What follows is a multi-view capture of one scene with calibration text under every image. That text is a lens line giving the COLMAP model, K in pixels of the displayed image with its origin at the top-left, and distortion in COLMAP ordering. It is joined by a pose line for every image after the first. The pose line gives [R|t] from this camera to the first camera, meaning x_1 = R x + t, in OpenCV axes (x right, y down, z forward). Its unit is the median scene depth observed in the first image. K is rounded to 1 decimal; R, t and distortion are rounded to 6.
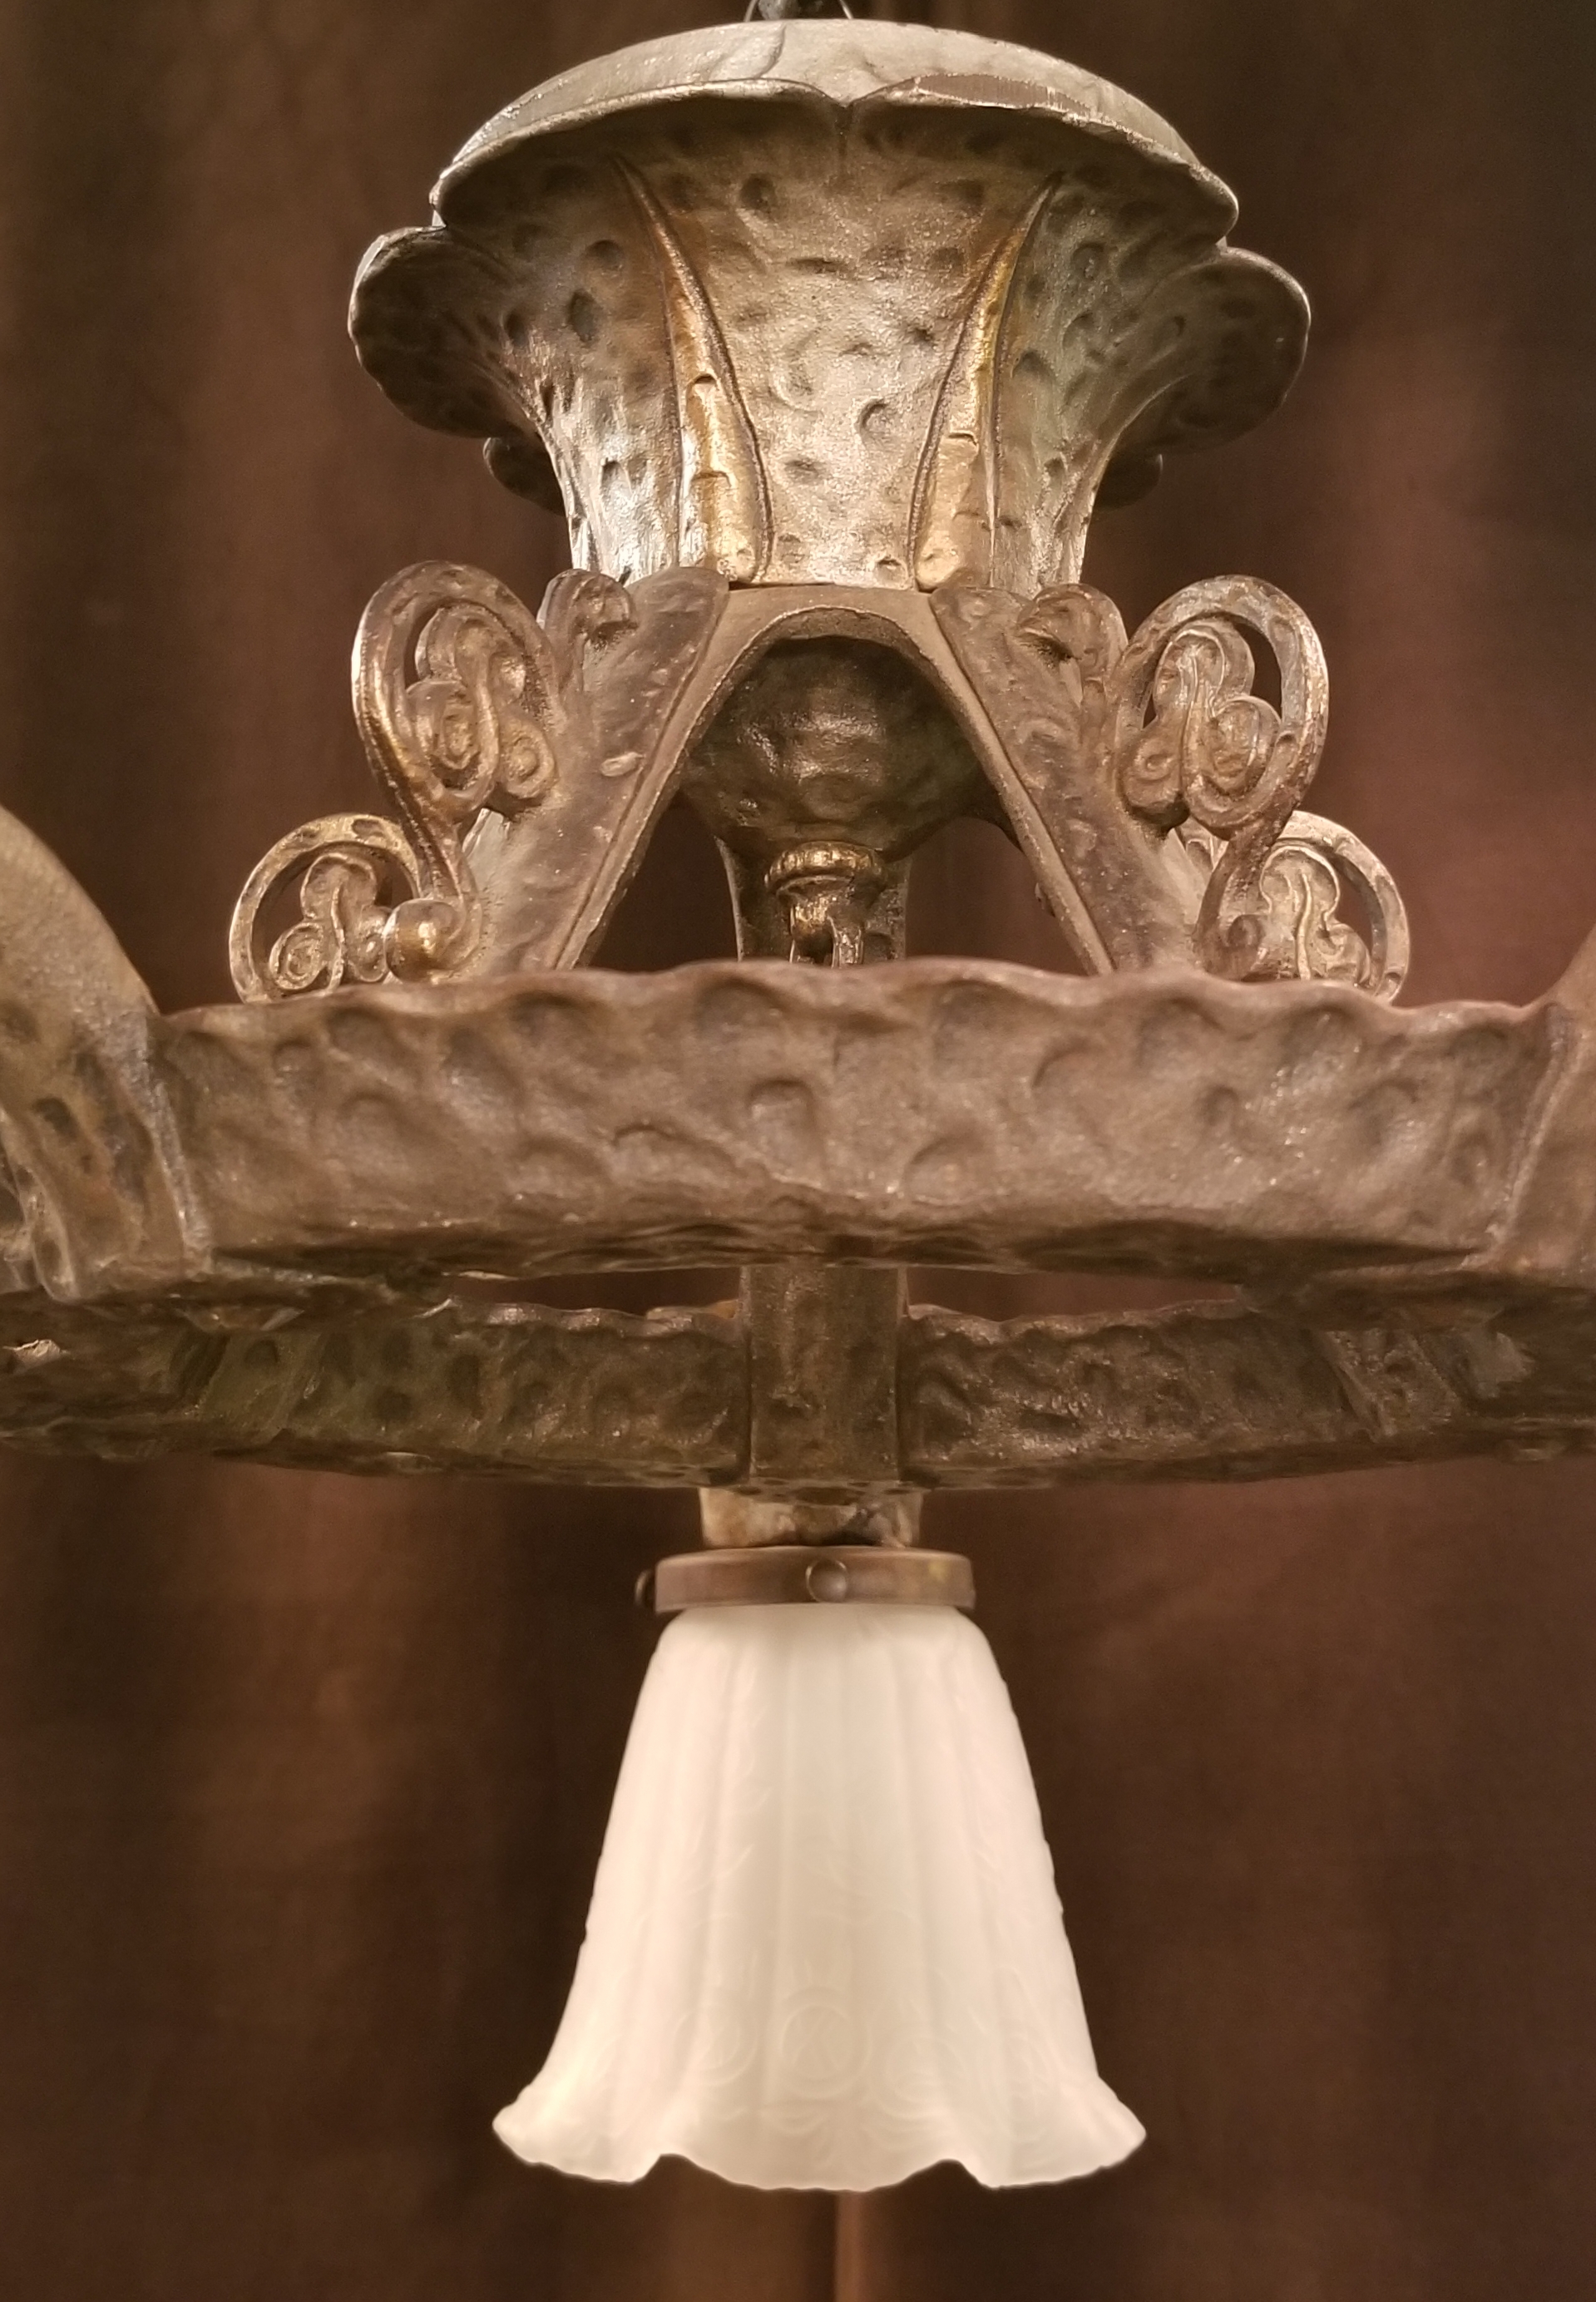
lens RADIAL K [[2256.9, 0, 801.0], [0, 2256.9, 818.9], [0, 0, 1]] dist [0.119797, -0.264306]
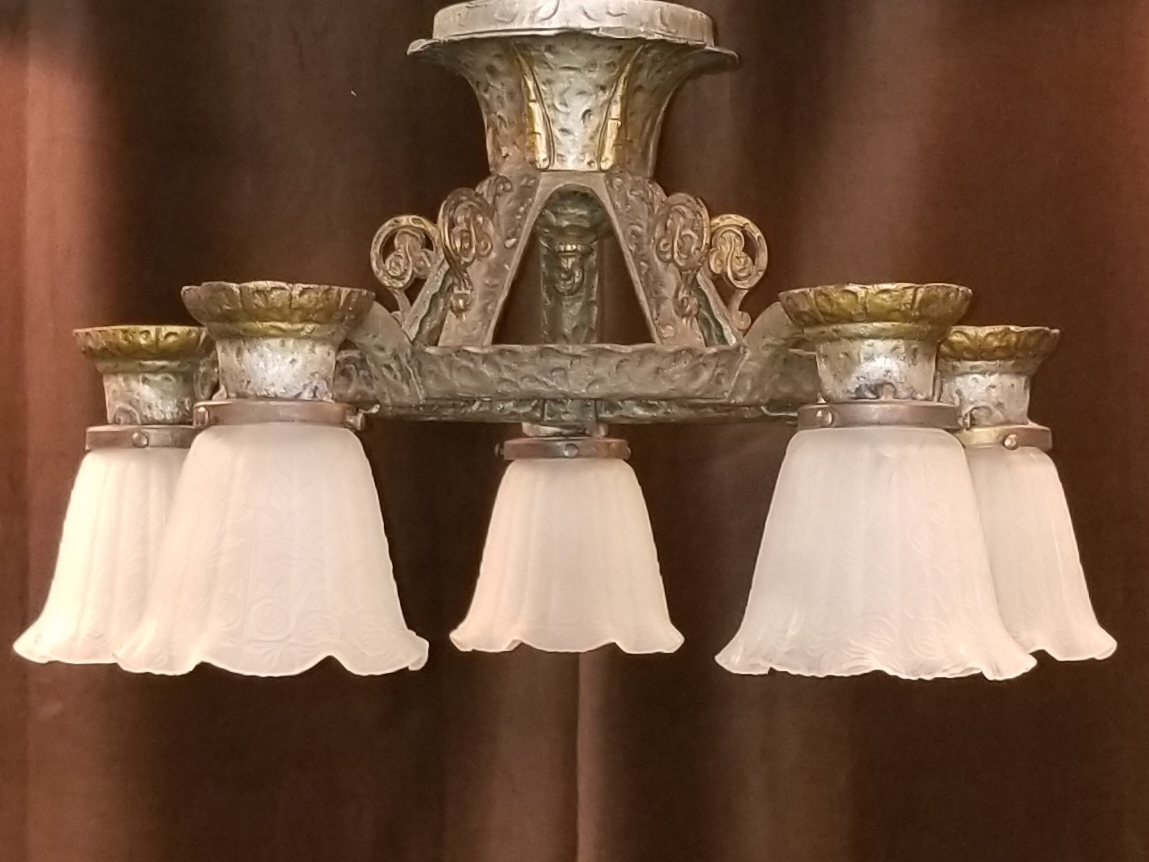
lens RADIAL K [[1571.8, 0, 547.9], [0, 1571.8, 430.5], [0, 0, 1]] dist [-0.018686, -0.012031]
pose [[0.999971, 0.003462, -0.006804, -0.005664], [-0.001047, 0.945050, 0.326923, -0.479598], [0.007562, -0.326906, 0.945026, -1.207288]]
